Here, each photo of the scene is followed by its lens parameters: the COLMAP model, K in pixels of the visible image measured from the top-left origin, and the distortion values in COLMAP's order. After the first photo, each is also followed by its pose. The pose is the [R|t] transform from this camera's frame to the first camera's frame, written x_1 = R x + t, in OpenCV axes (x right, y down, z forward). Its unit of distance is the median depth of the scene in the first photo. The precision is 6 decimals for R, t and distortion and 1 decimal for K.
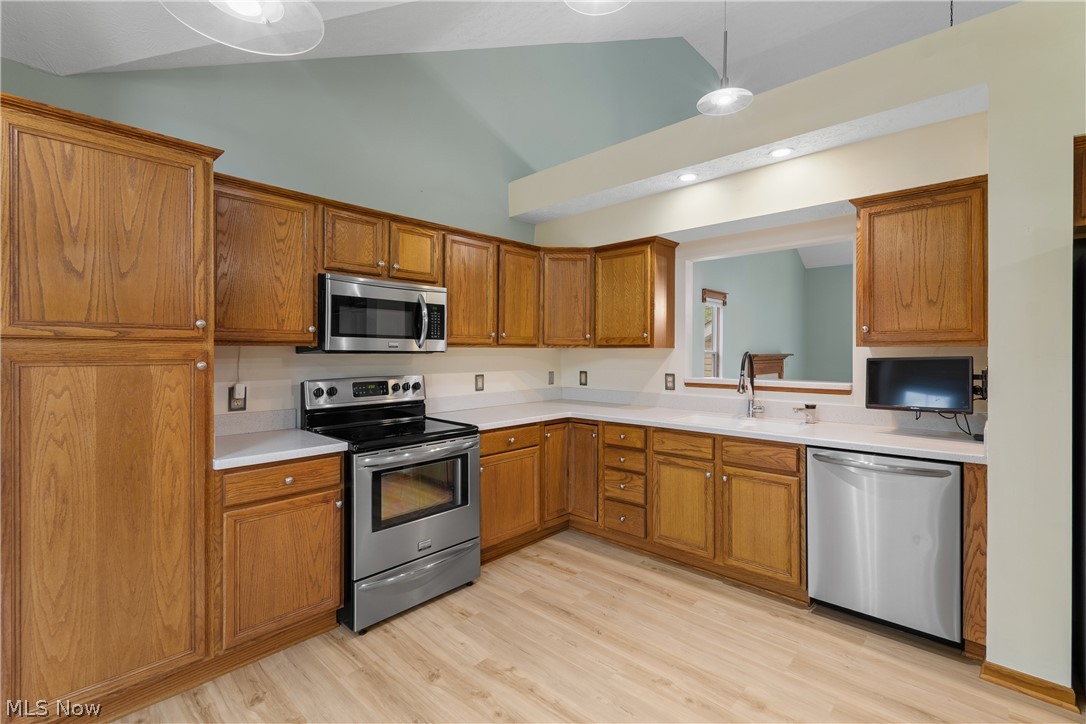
lens RADIAL K [[485.5, 0, 549.3], [0, 485.5, 352.8], [0, 0, 1]] dist [-0.000544, -0.000430]
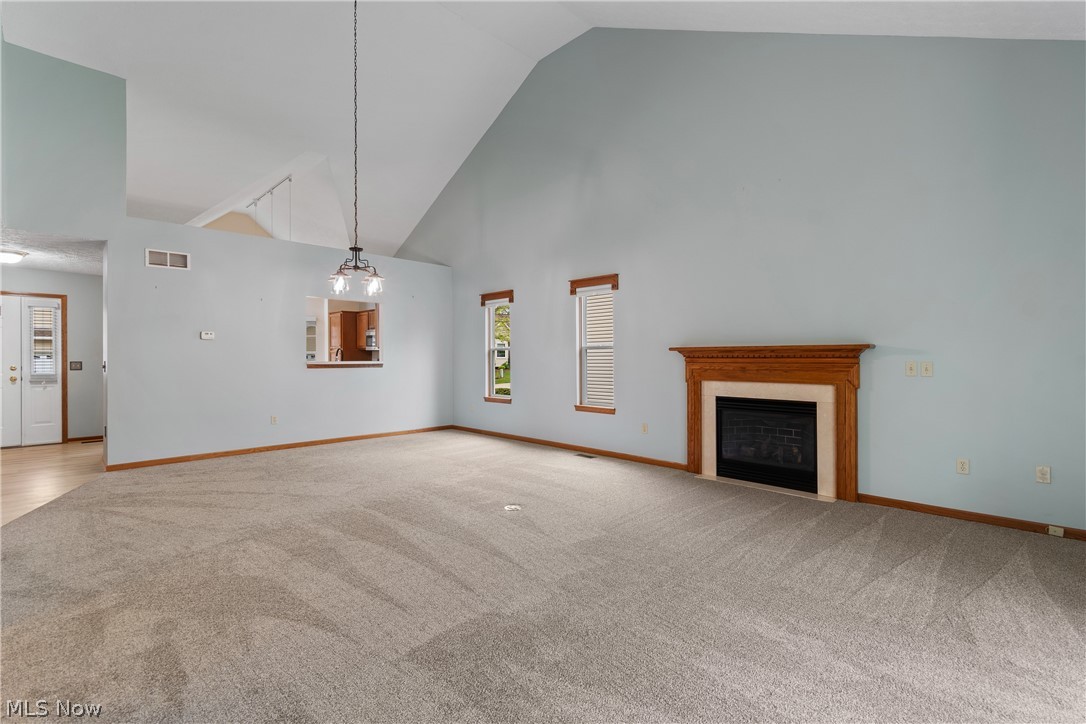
lens RADIAL K [[481.6, 0, 553.4], [0, 481.6, 359.7], [0, 0, 1]] dist [0.000886, -0.000866]
pose [[-0.022590, 0.003898, -0.999737, 3.255120], [-0.001959, 0.999990, 0.003943, 0.051270], [0.999743, 0.002047, -0.022583, 2.526073]]
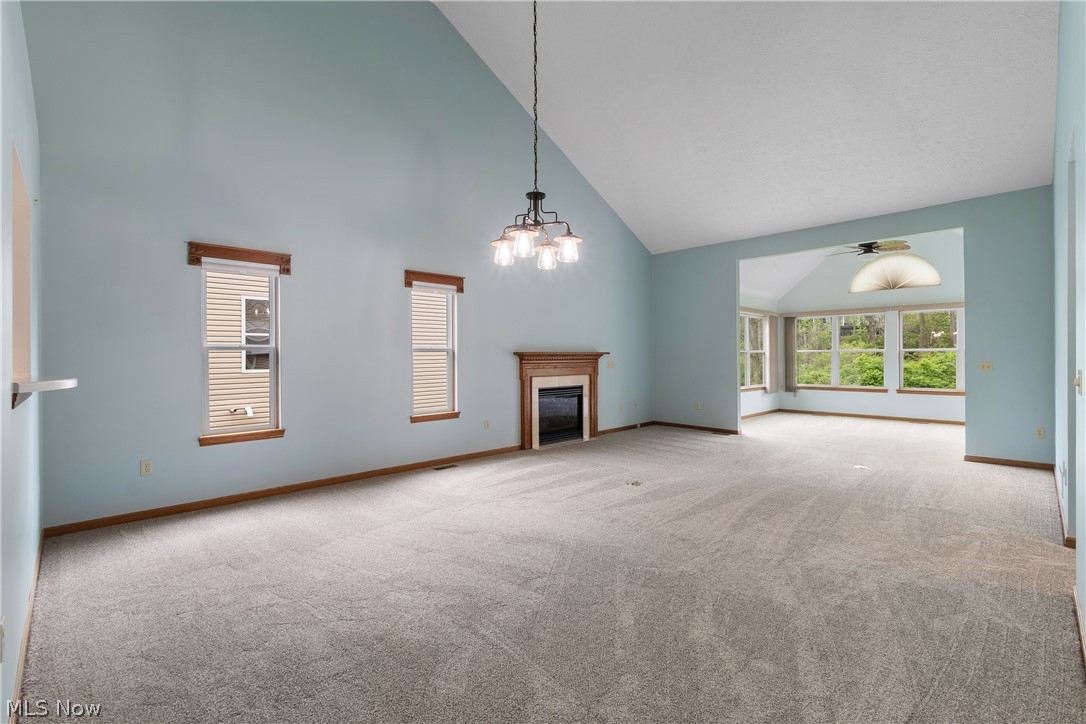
lens RADIAL K [[480.4, 0, 553.8], [0, 480.4, 357.7], [0, 0, 1]] dist [0.001042, -0.000041]
pose [[0.999200, -0.007495, -0.039281, 1.521986], [0.007431, 0.999971, -0.001769, 0.043493], [0.039293, 0.001476, 0.999227, 0.535023]]
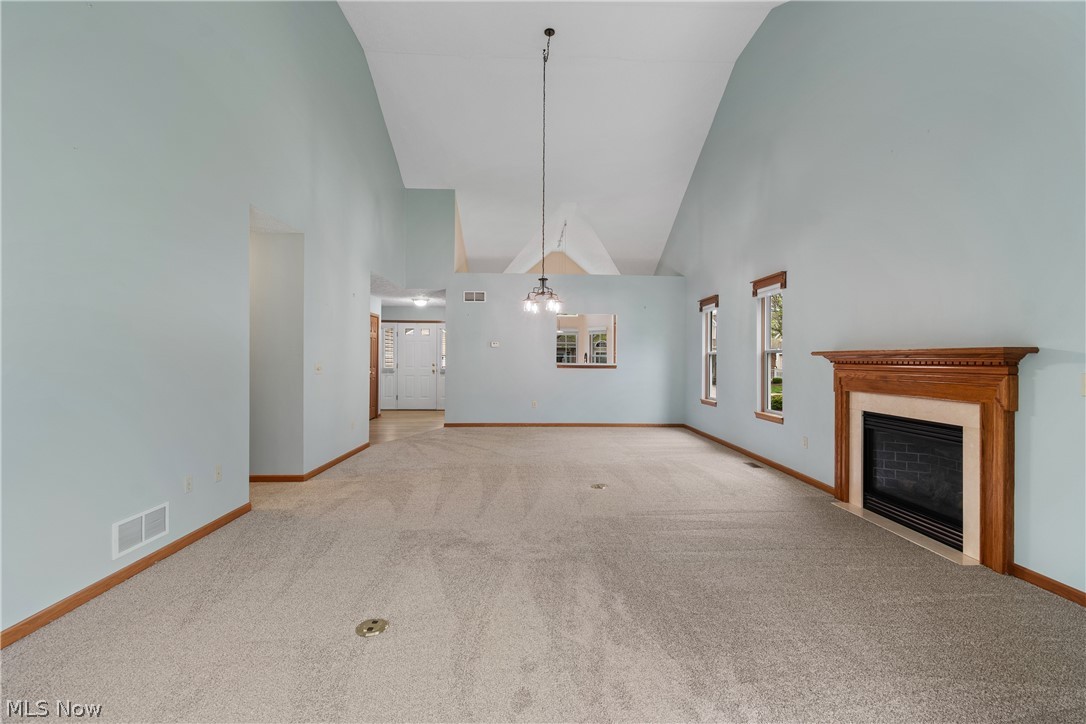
lens RADIAL K [[480.4, 0, 553.8], [0, 480.4, 357.7], [0, 0, 1]] dist [0.001042, -0.000041]
pose [[-0.699397, -0.007818, -0.714691, 3.159136], [-0.010339, 0.999946, -0.000820, 0.041433], [0.714659, 0.006816, -0.699440, 3.502161]]
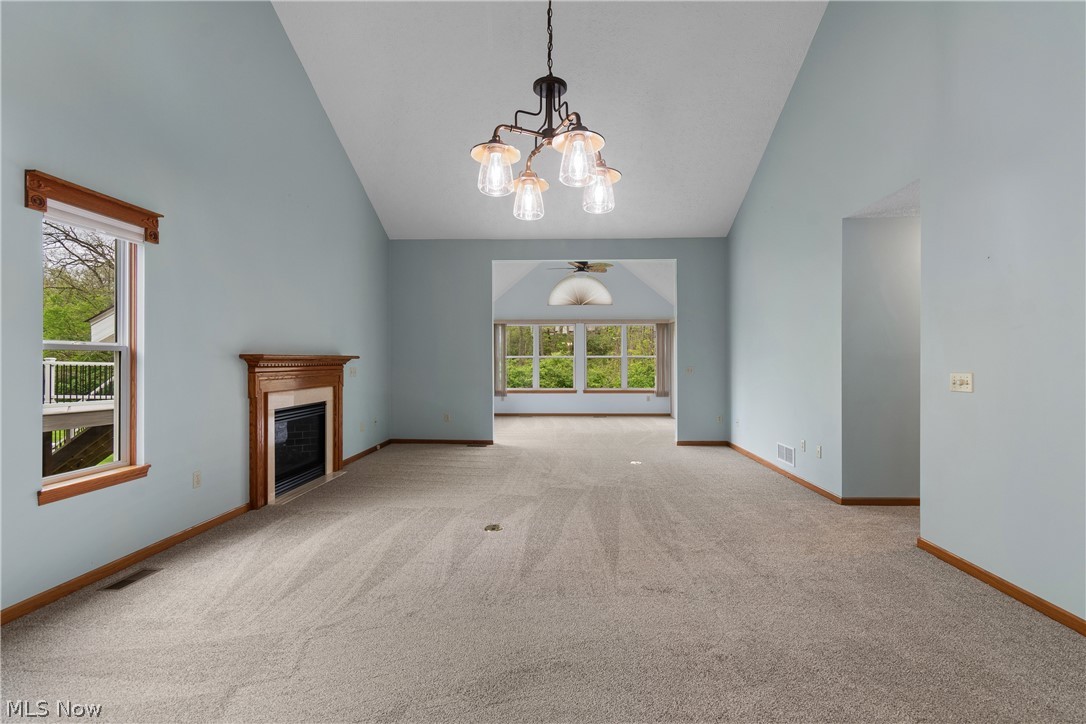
lens RADIAL K [[477.6, 0, 550.0], [0, 477.6, 360.2], [0, 0, 1]] dist [0.001849, -0.000231]
pose [[0.759268, -0.003437, 0.650769, 0.975299], [0.006639, 0.999975, -0.002464, 0.037880], [-0.650744, 0.006191, 0.759272, 1.205395]]
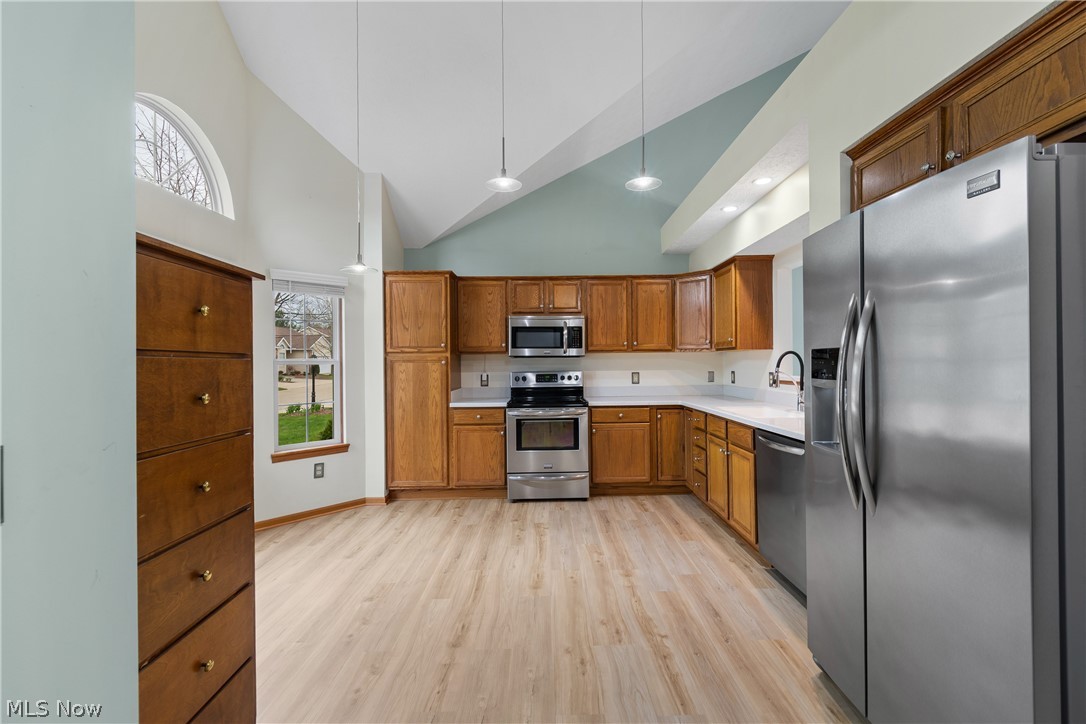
lens RADIAL K [[481.6, 0, 553.4], [0, 481.6, 359.7], [0, 0, 1]] dist [0.000886, -0.000866]
pose [[0.690005, -0.012164, -0.723703, 1.028495], [0.008592, 0.999926, -0.008614, 0.027659], [0.723754, -0.000274, 0.690058, -0.187063]]
